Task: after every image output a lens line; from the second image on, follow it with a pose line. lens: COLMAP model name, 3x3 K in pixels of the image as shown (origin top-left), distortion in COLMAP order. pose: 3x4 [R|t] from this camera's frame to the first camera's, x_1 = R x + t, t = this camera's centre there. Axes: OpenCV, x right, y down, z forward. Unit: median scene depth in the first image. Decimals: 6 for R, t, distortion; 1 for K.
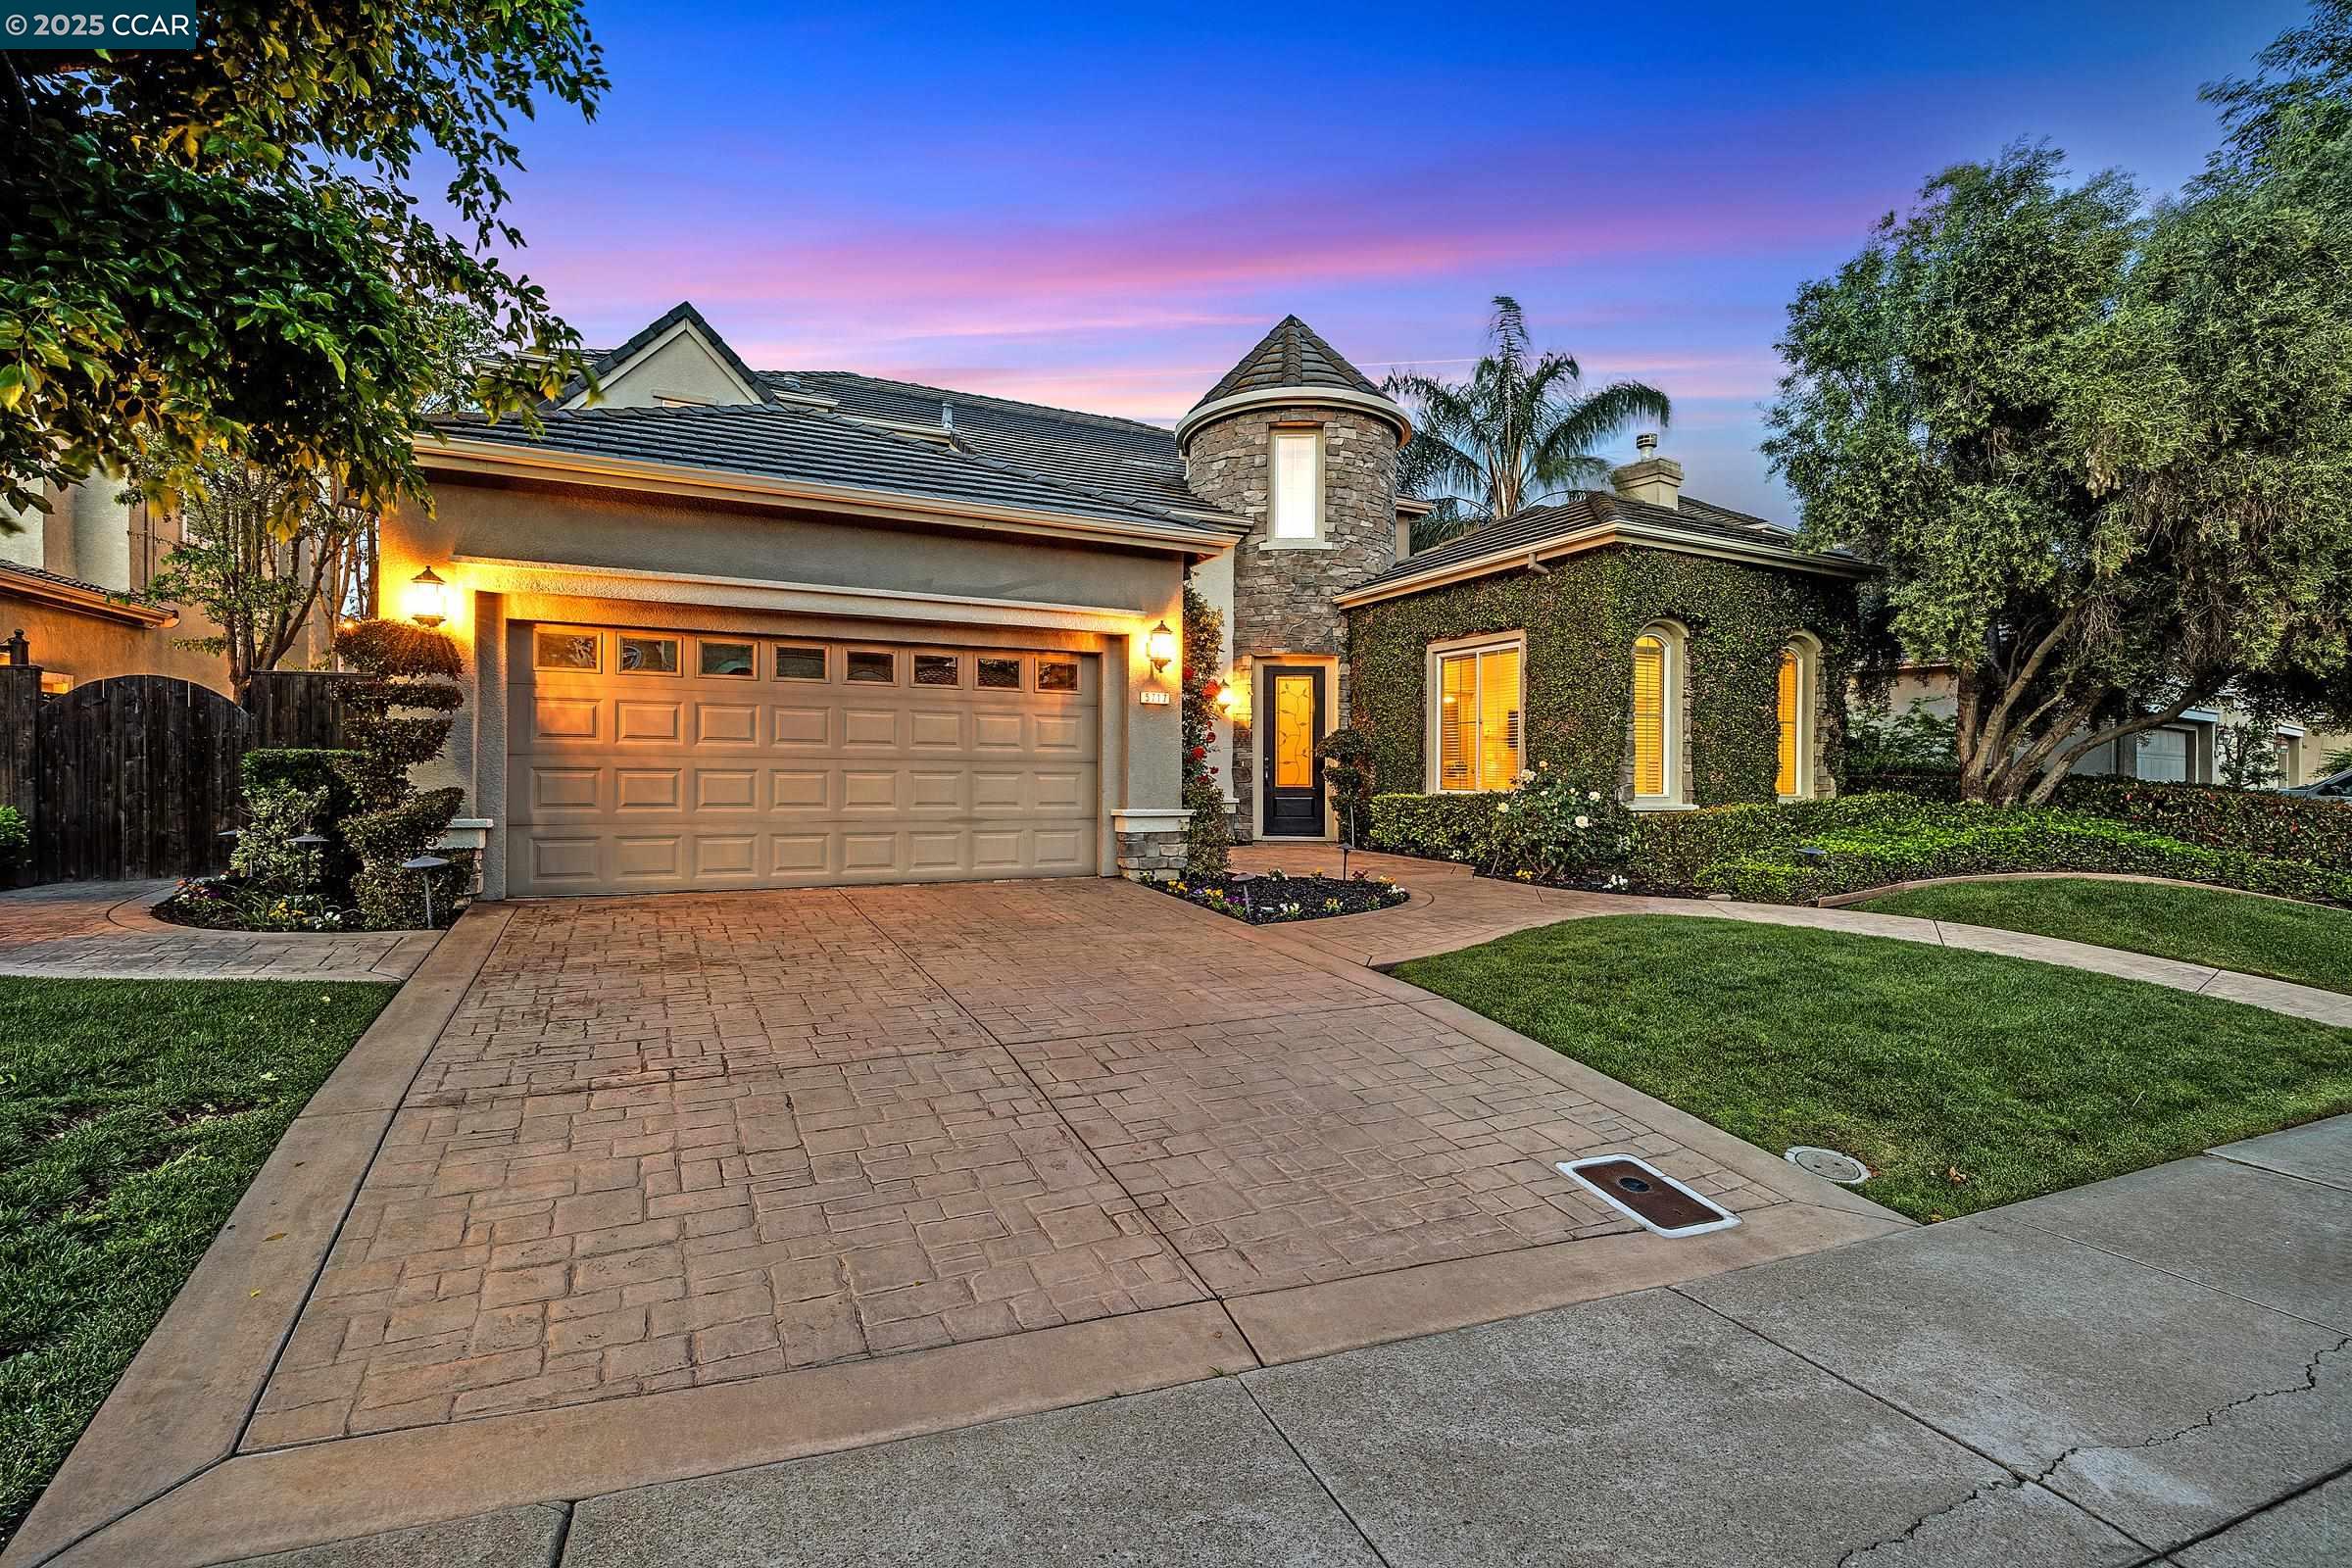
lens RADIAL K [[1061.3, 0, 1185.0], [0, 1061.3, 788.1], [0, 0, 1]] dist [-0.015548, 0.000245]
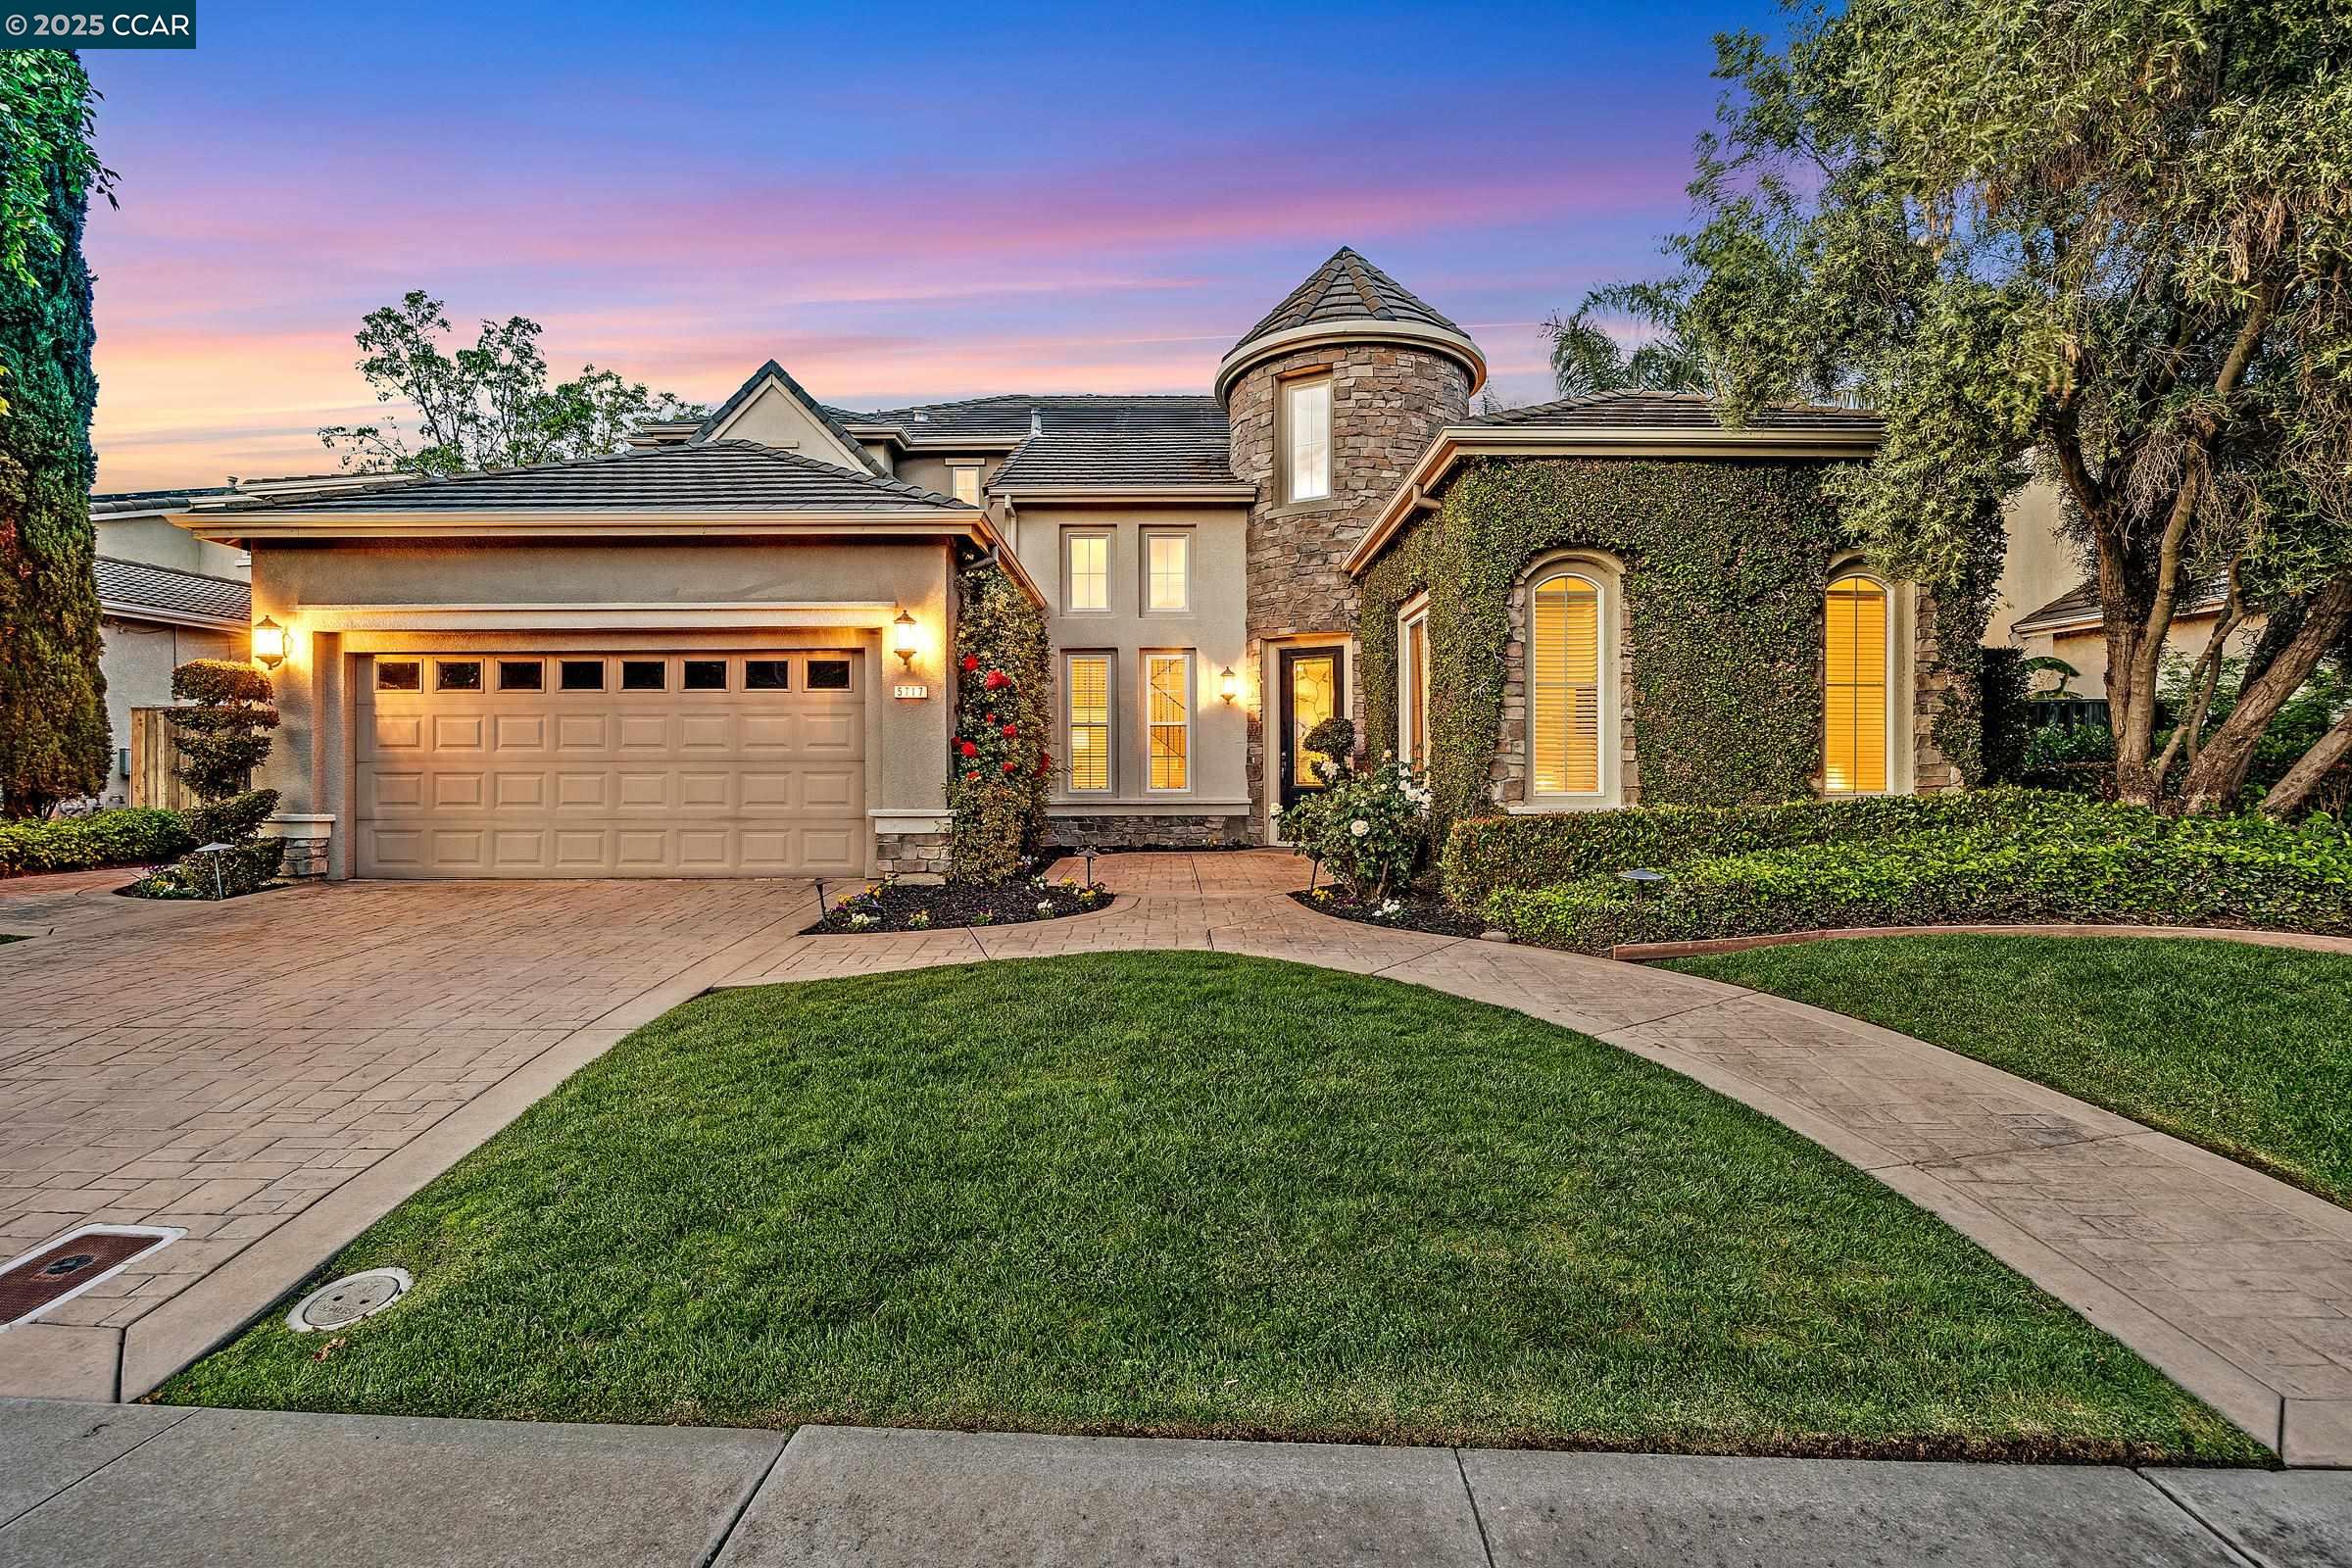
lens RADIAL K [[1068.4, 0, 1181.9], [0, 1068.4, 783.6], [0, 0, 1]] dist [-0.012578, 0.000008]
pose [[0.895351, -0.006723, -0.445311, 0.528461], [0.004133, 0.999968, -0.006785, 0.003789], [0.445343, 0.004234, 0.895350, 0.219079]]
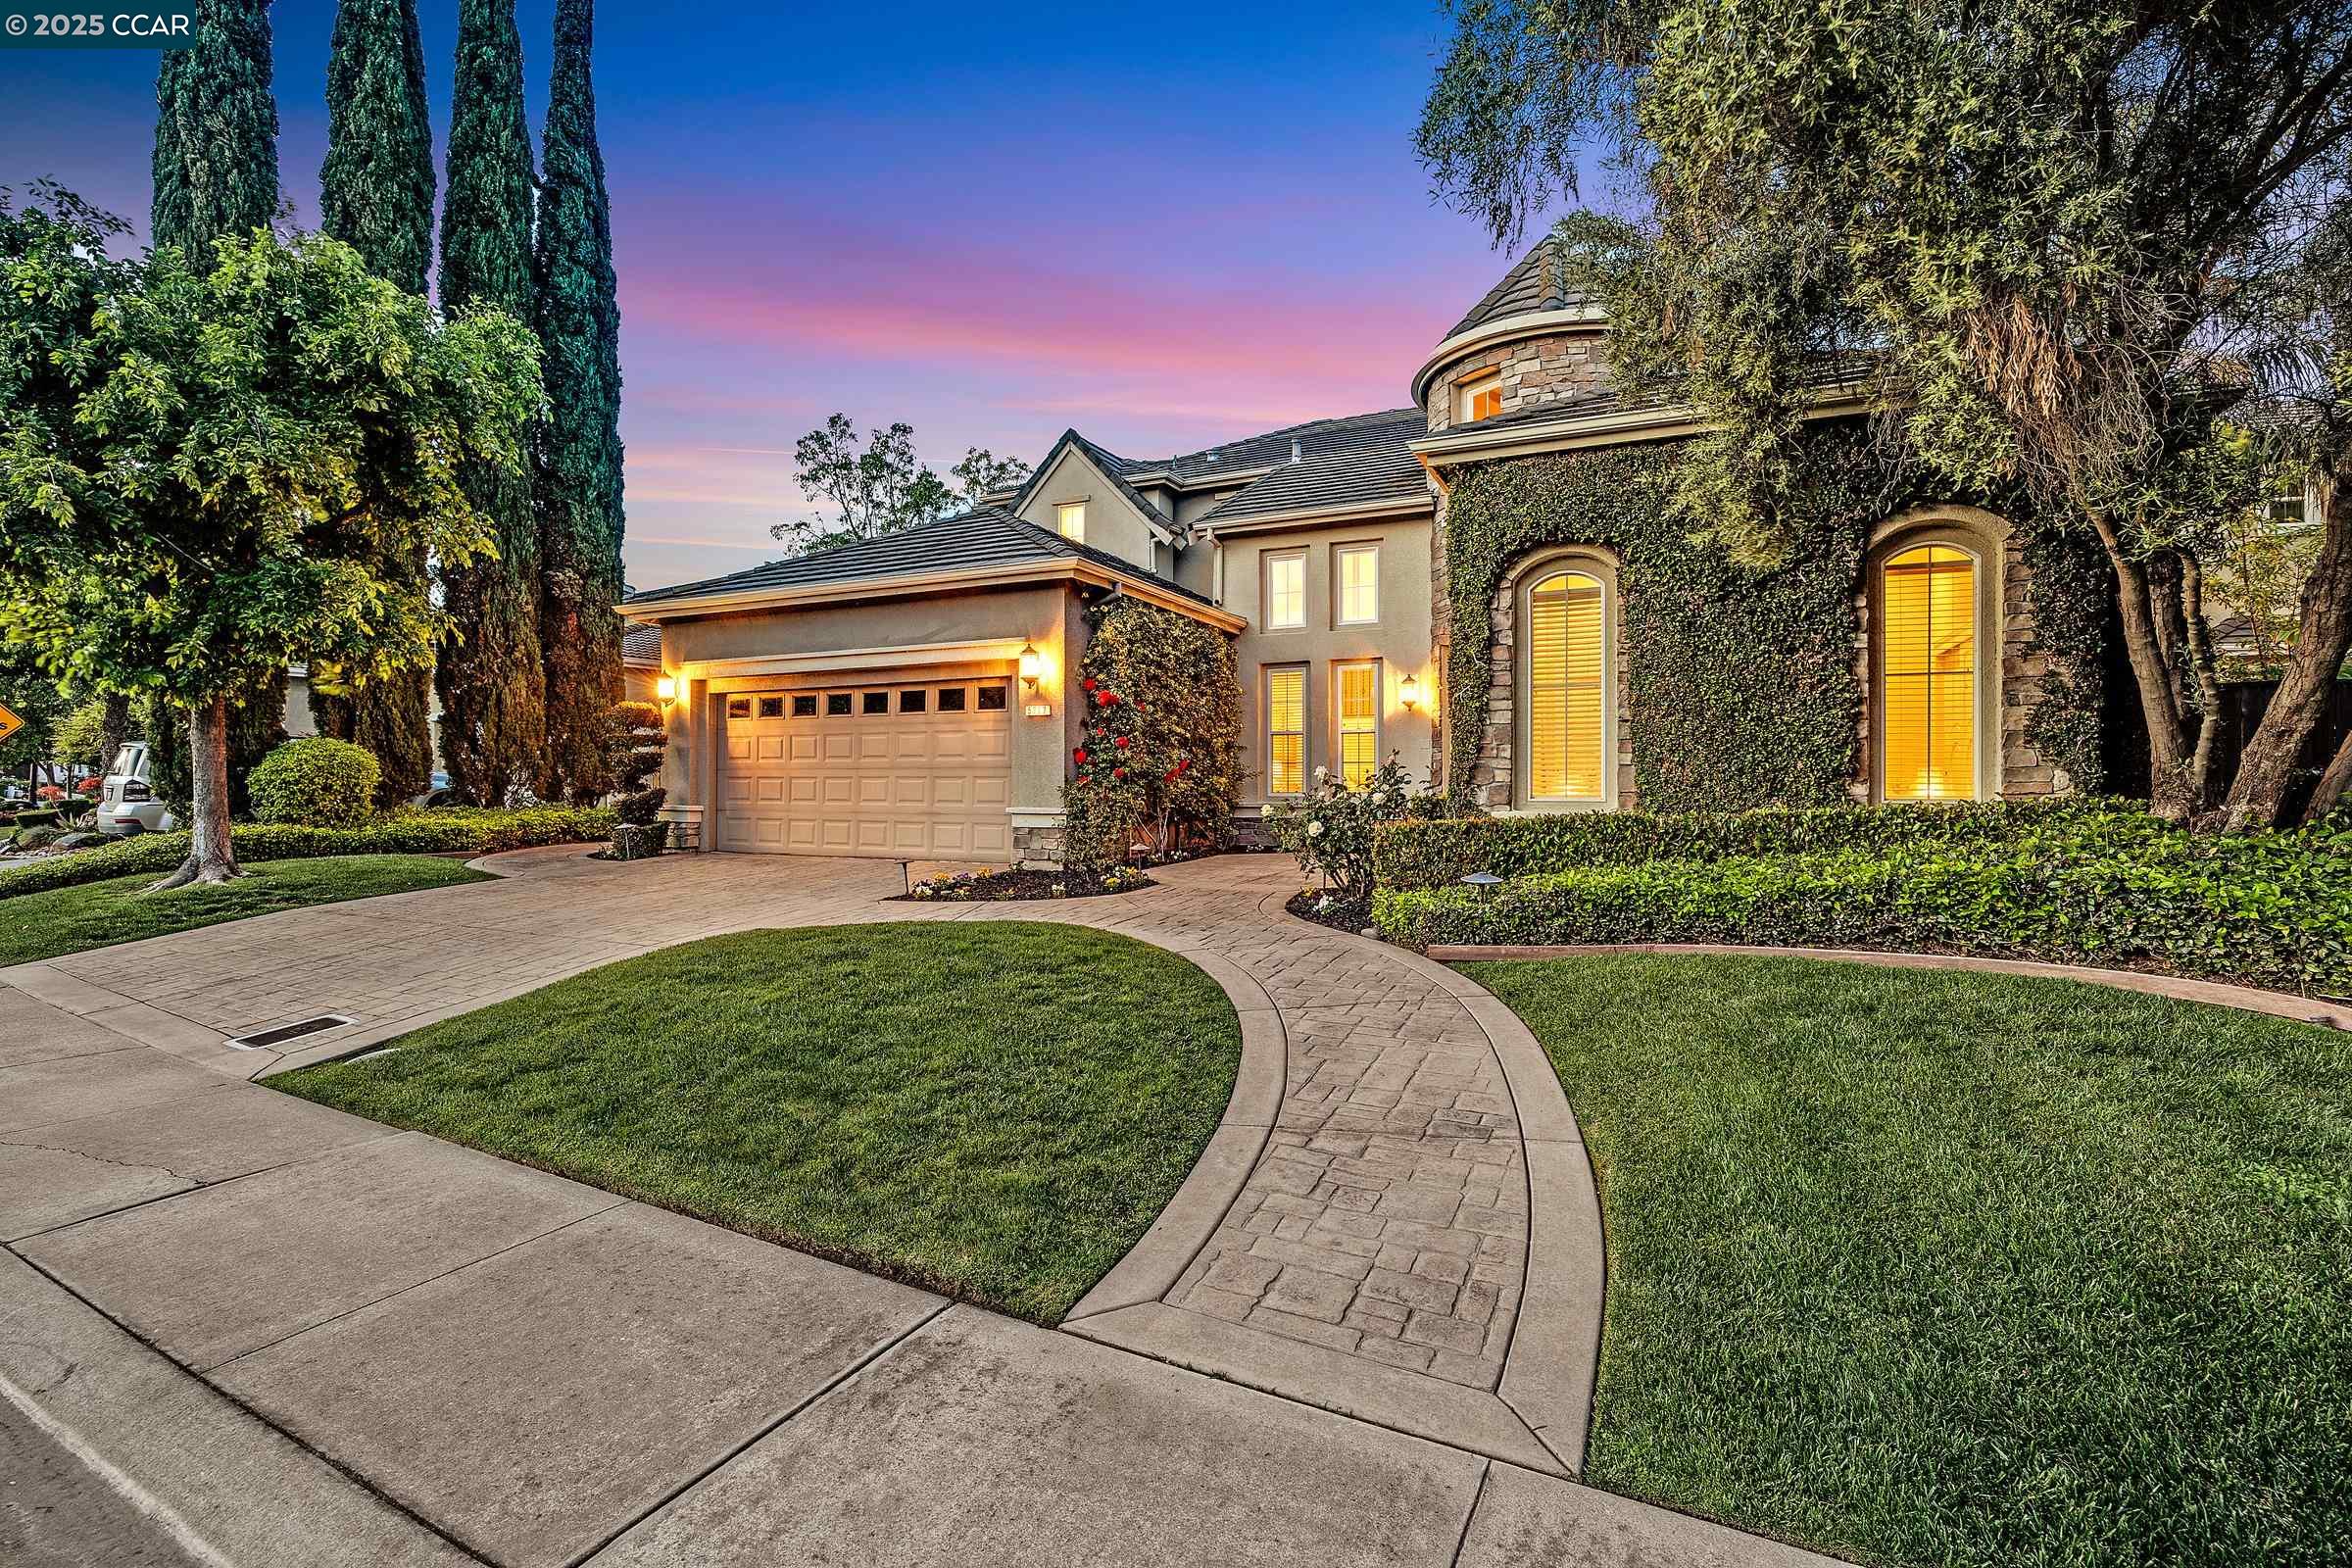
lens RADIAL K [[1068.4, 0, 1181.9], [0, 1068.4, 783.6], [0, 0, 1]] dist [-0.012578, 0.000008]
pose [[0.612308, -0.007156, -0.790587, 0.845391], [-0.004513, 0.999911, -0.012546, 0.006863], [0.790607, 0.011250, 0.612221, 0.358896]]
